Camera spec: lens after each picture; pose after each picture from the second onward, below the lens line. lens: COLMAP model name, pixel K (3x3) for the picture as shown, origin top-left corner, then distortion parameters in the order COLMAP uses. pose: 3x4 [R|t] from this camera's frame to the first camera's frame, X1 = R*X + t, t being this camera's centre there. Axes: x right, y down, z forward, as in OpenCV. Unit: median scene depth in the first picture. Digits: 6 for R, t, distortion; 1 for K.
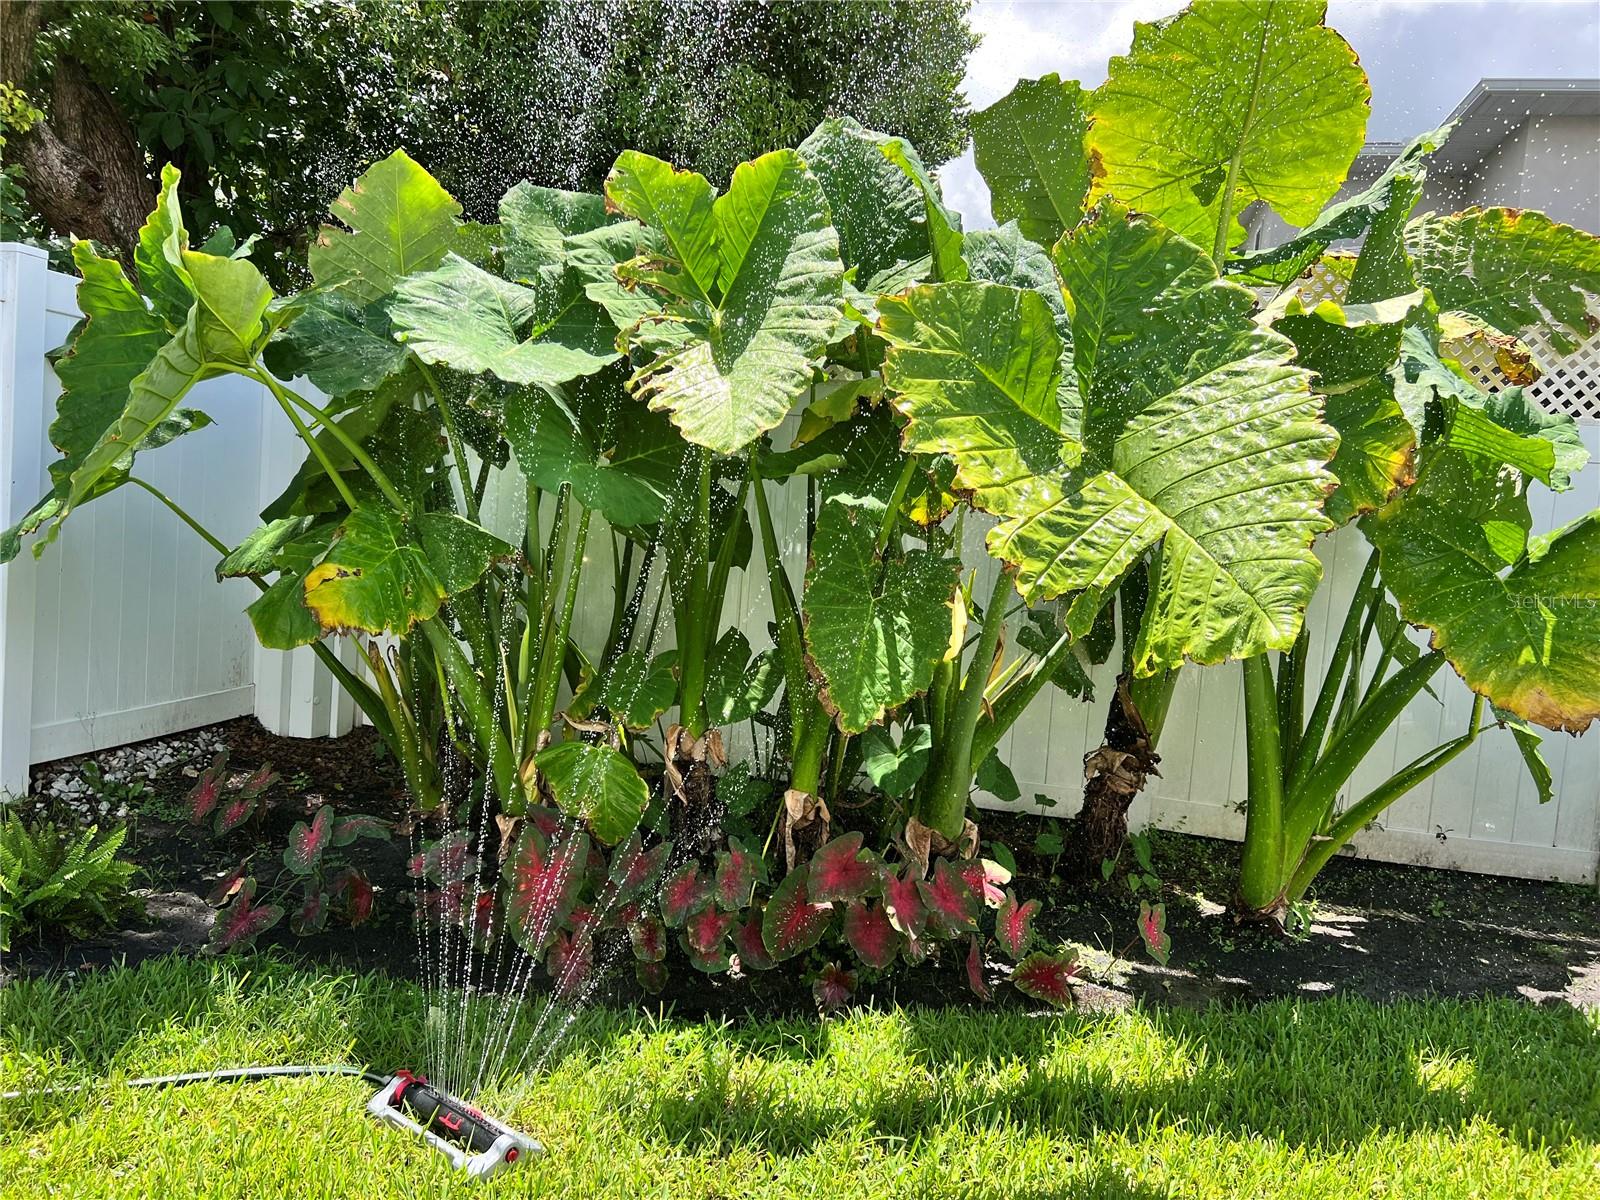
lens RADIAL K [[1207.5, 0, 811.2], [0, 1207.5, 598.1], [0, 0, 1]] dist [0.008028, -0.015878]
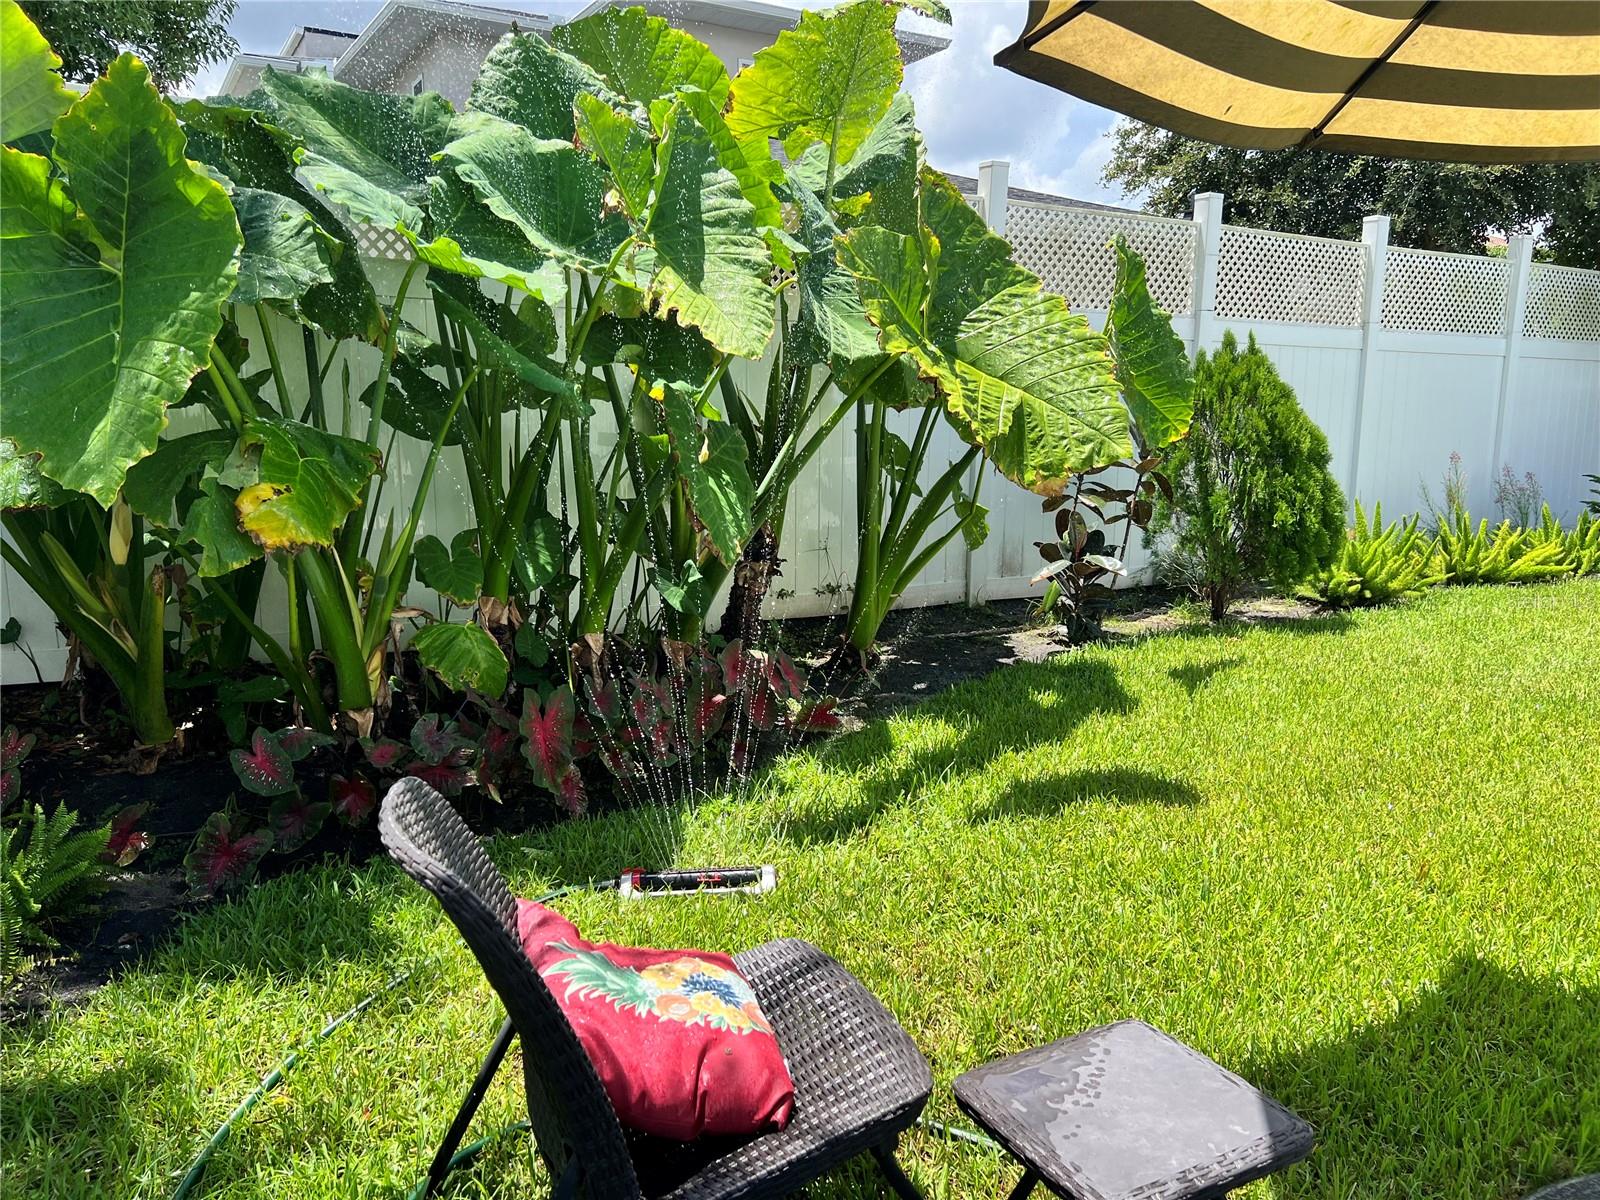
lens RADIAL K [[1207.5, 0, 805.3], [0, 1207.5, 606.1], [0, 0, 1]] dist [0.008028, -0.015878]
pose [[0.718238, -0.179546, 0.672233, -0.990838], [0.090911, 0.982067, 0.165166, -0.068007], [-0.689833, -0.057515, 0.721681, -0.000575]]
